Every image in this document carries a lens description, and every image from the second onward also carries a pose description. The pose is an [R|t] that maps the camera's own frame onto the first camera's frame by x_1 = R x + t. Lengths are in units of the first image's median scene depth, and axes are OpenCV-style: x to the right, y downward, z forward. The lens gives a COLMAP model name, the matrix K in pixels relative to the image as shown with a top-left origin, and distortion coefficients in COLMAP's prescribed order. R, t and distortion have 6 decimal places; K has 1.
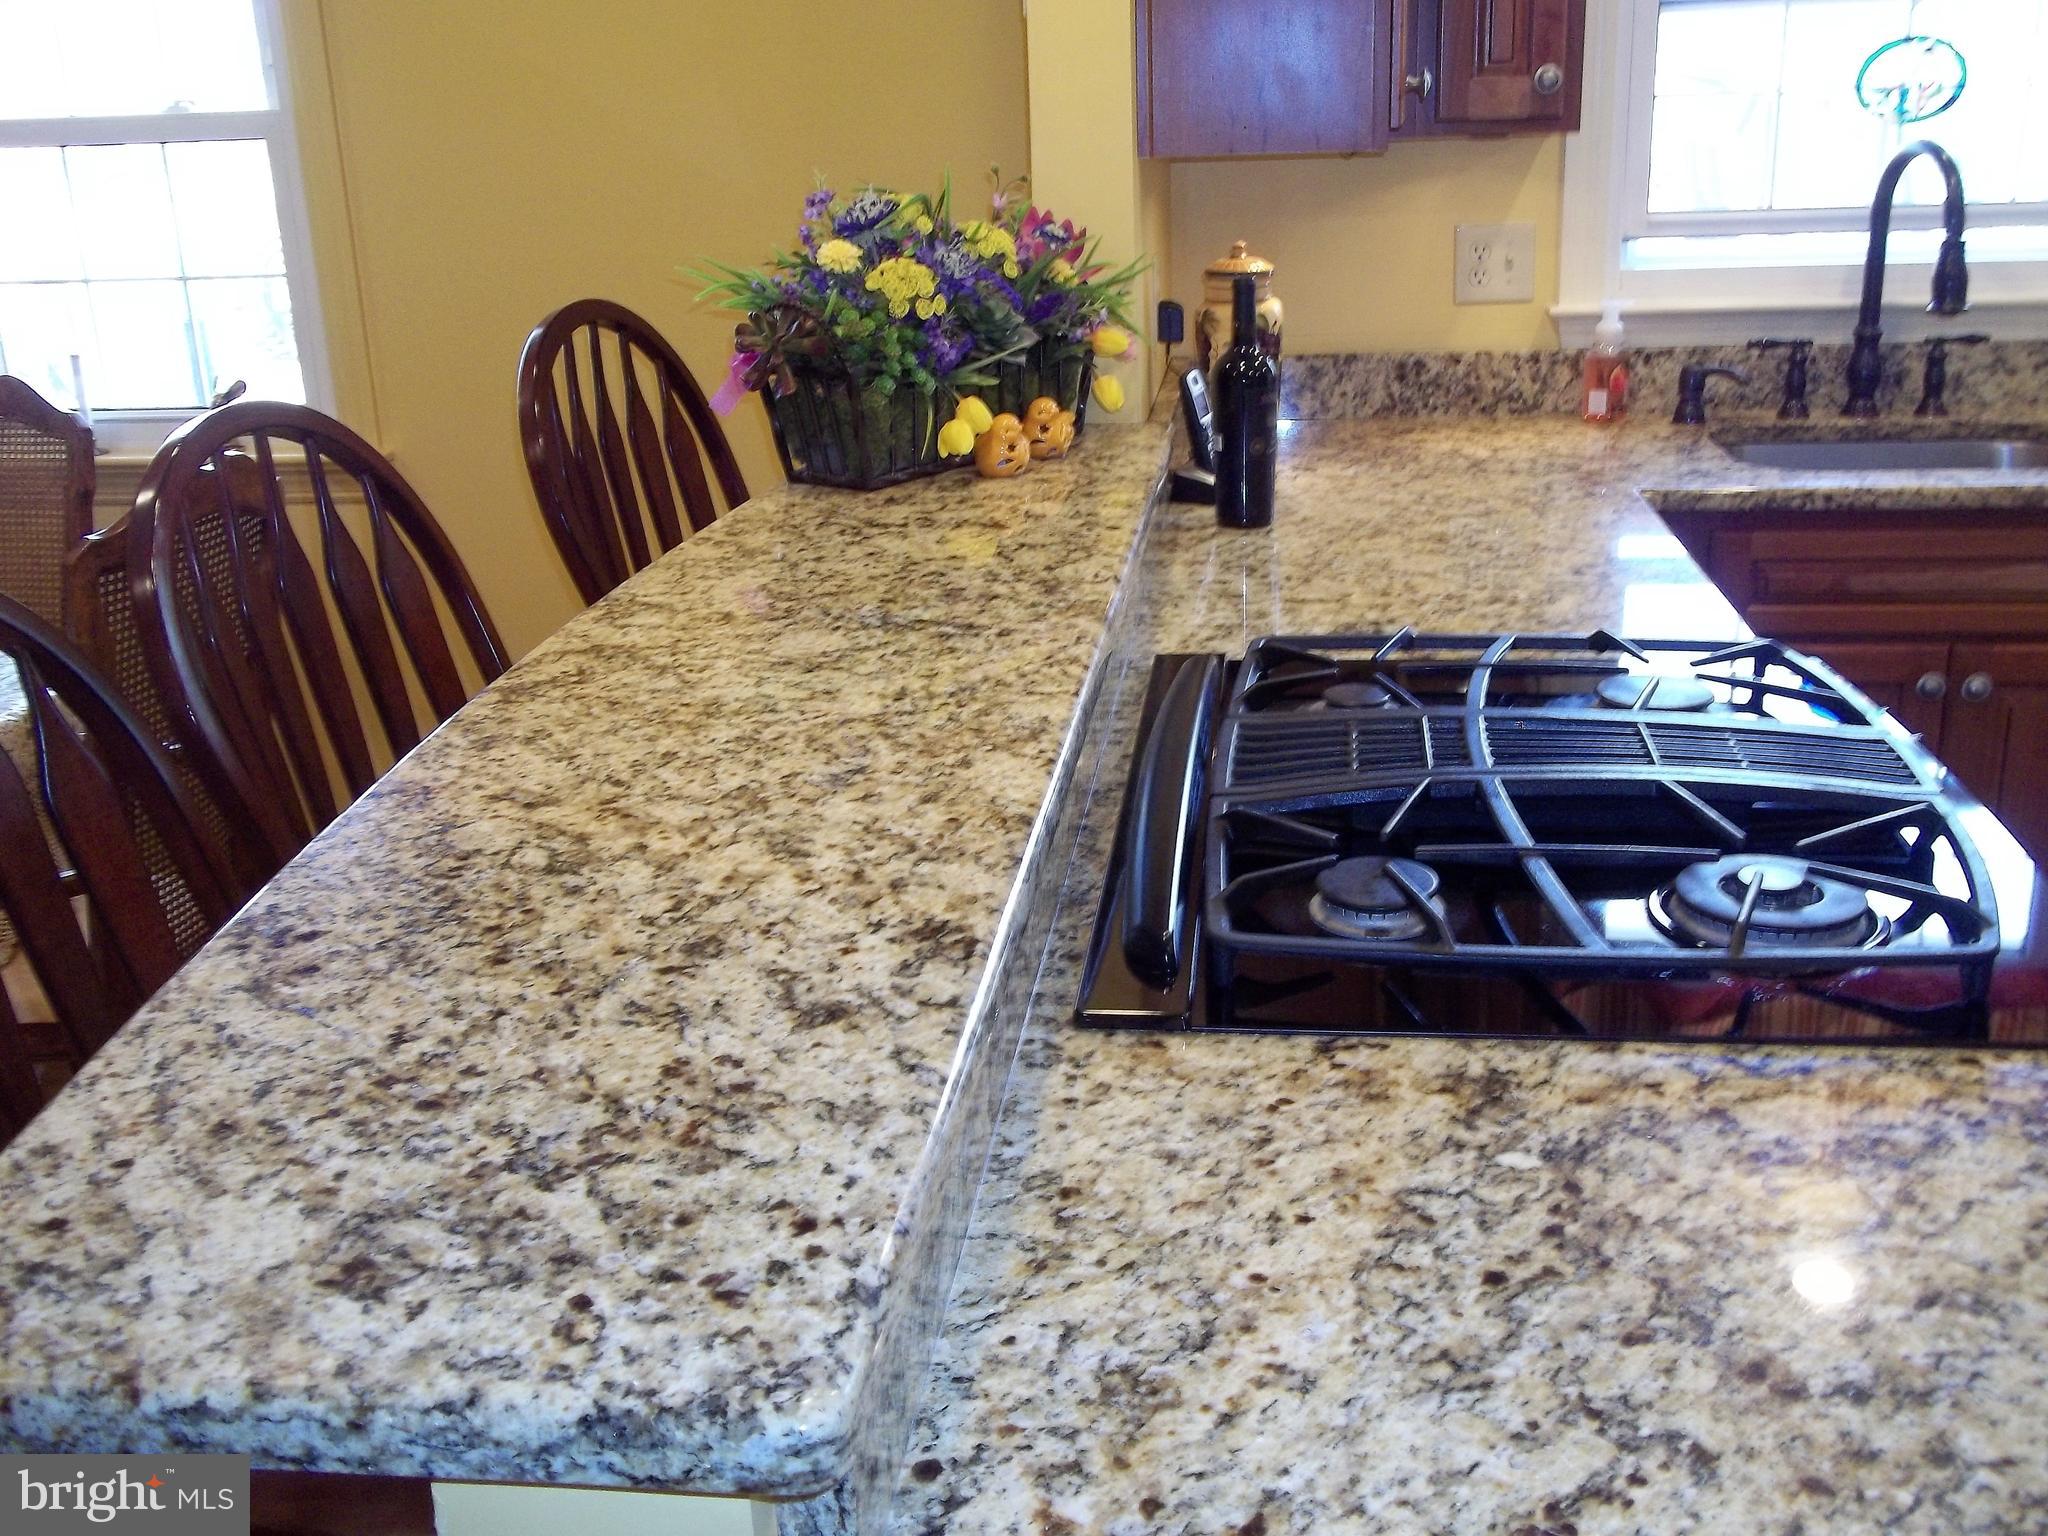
lens RADIAL K [[2028.3, 0, 1024.9], [0, 2028.3, 763.9], [0, 0, 1]] dist [-0.054657, 0.000000]
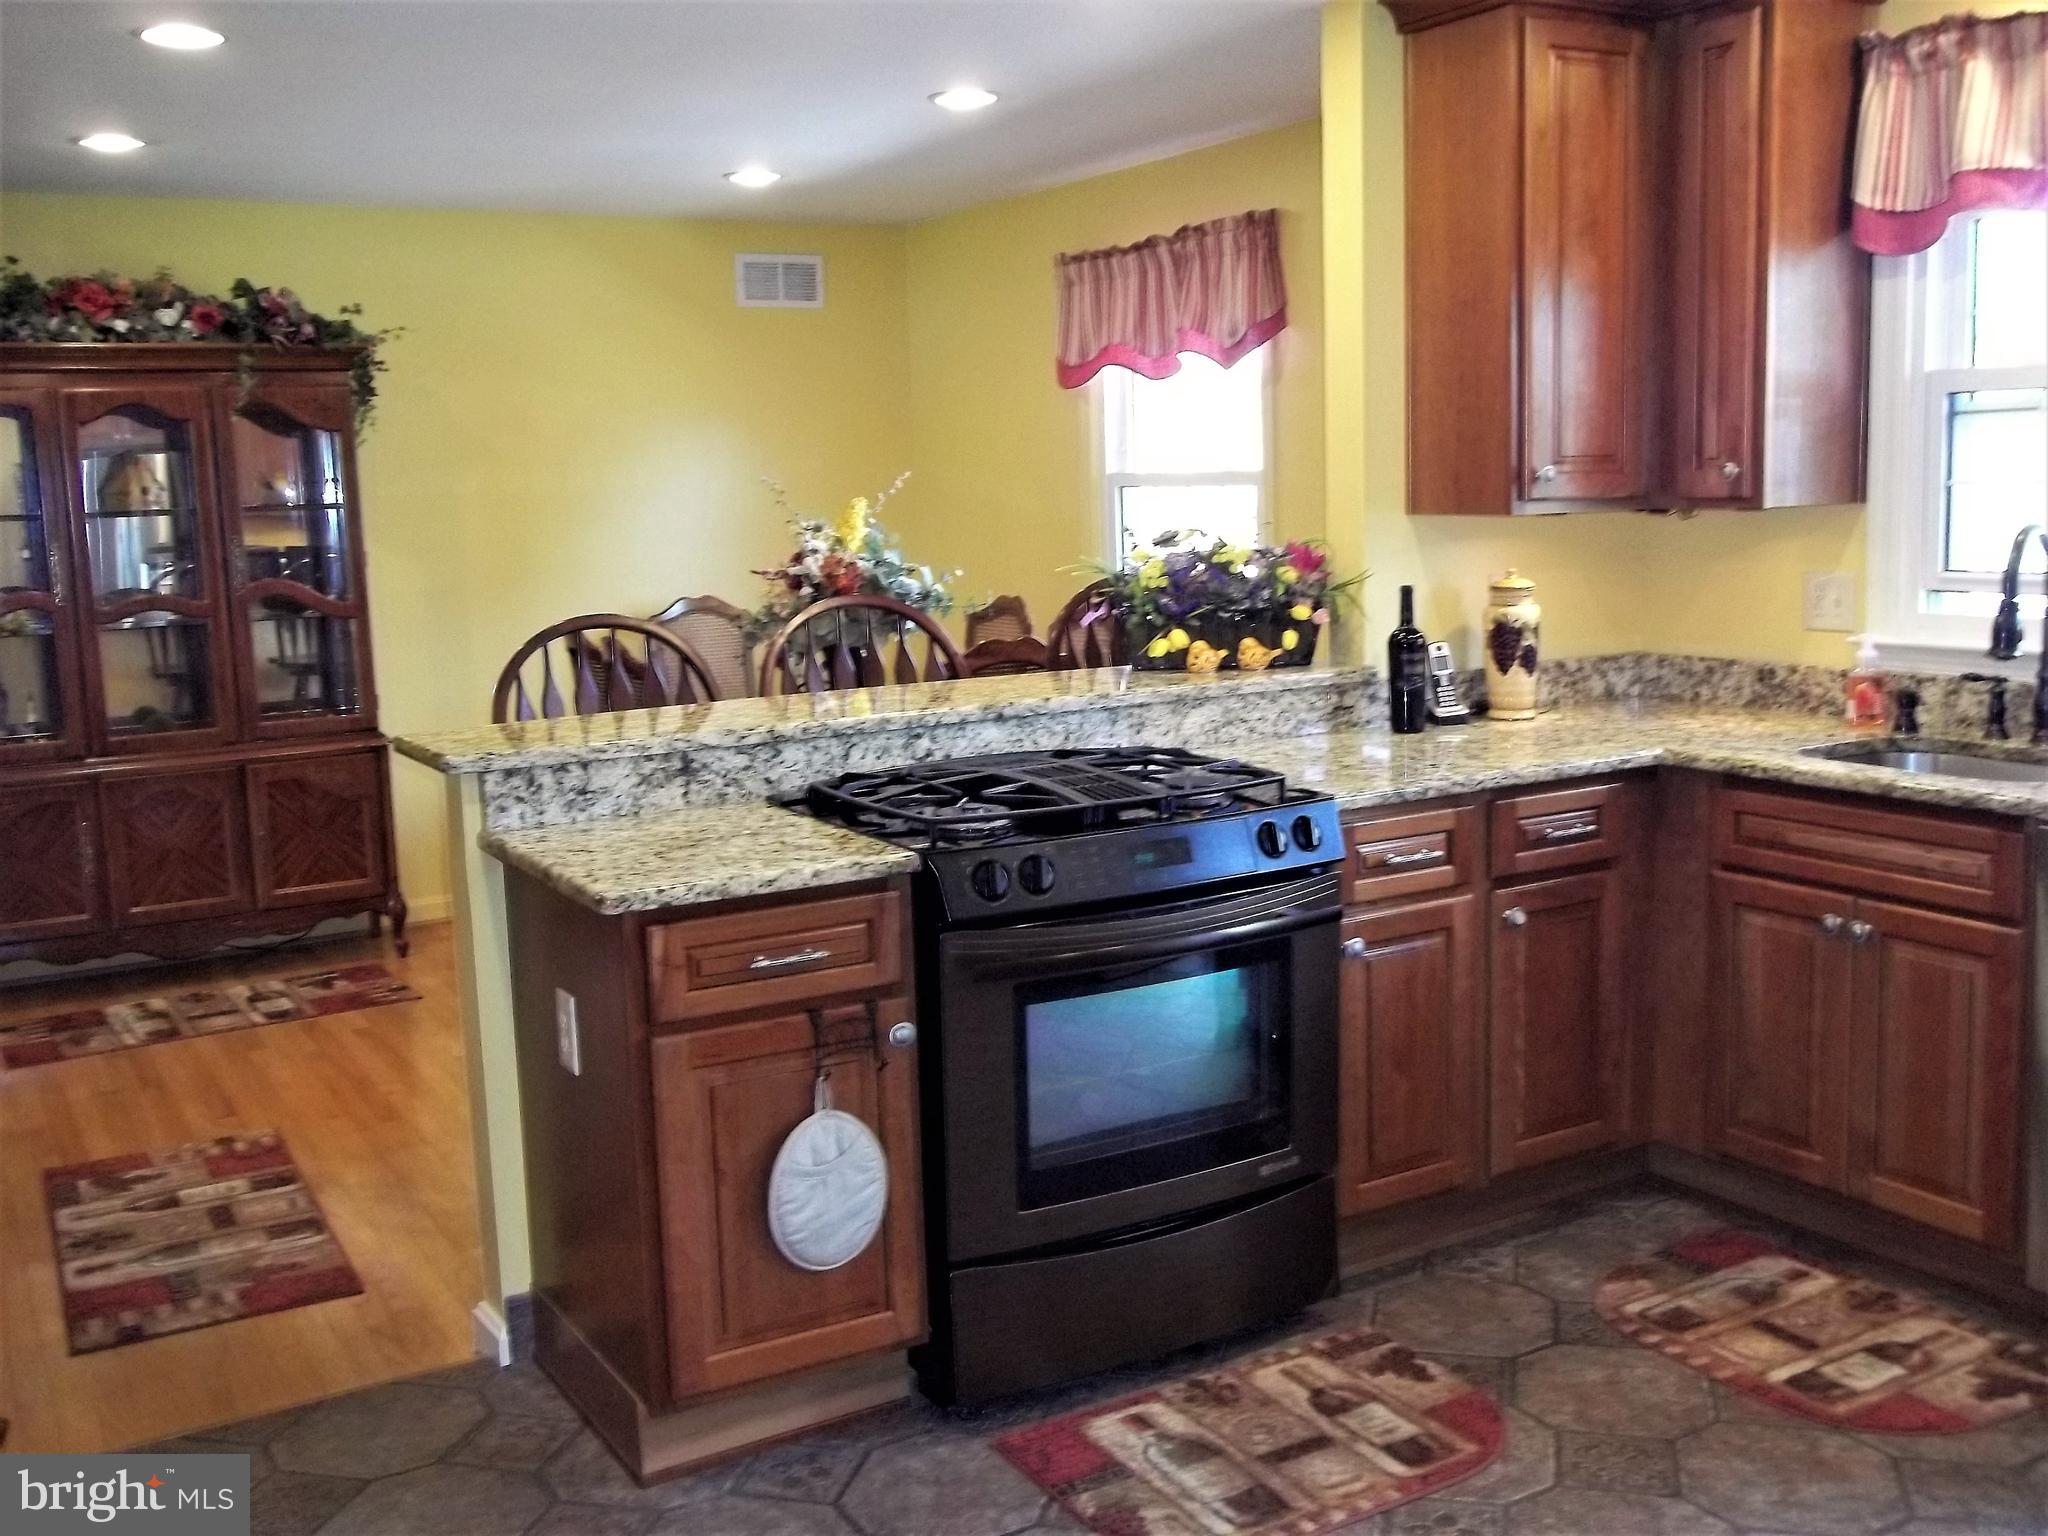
lens RADIAL K [[2028.3, 0, 1022.4], [0, 2028.3, 768.0], [0, 0, 1]] dist [-0.054657, 0.000000]
pose [[0.595621, 0.135719, -0.791717, 1.004572], [-0.250402, 0.967881, -0.022464, 0.020955], [0.763240, 0.211627, 0.610475, -0.195959]]
